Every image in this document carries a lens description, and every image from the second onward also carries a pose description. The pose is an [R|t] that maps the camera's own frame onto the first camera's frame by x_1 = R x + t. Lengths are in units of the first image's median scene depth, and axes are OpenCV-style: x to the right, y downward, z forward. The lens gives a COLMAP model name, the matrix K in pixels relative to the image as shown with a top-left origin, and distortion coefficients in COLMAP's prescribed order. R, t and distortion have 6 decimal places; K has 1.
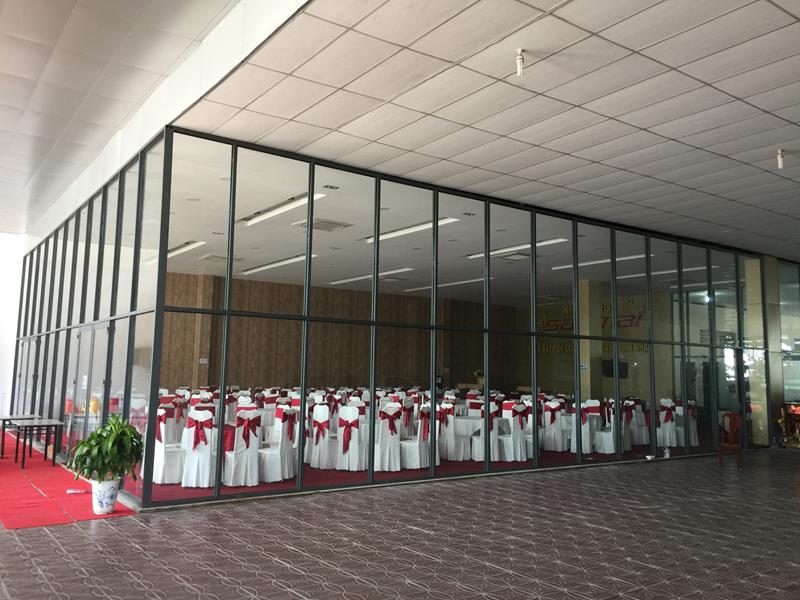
lens RADIAL K [[686.8, 0, 403.7], [0, 686.8, 290.6], [0, 0, 1]] dist [0.089586, -0.111924]
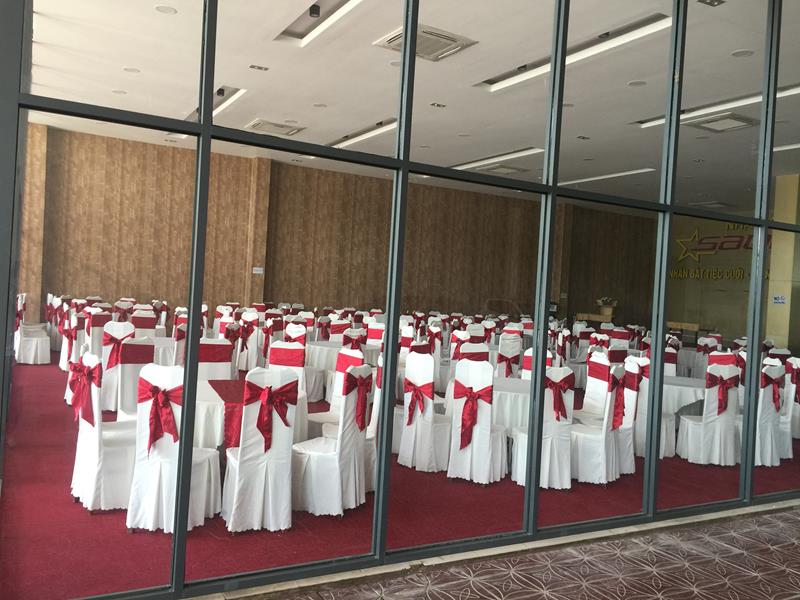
lens RADIAL K [[686.8, 0, 403.7], [0, 686.8, 290.6], [0, 0, 1]] dist [0.089586, -0.111924]
pose [[0.992818, 0.041940, -0.112040, -0.076982], [-0.028883, 0.992862, 0.115721, 0.057750], [0.116094, -0.111654, 0.986943, 0.490584]]
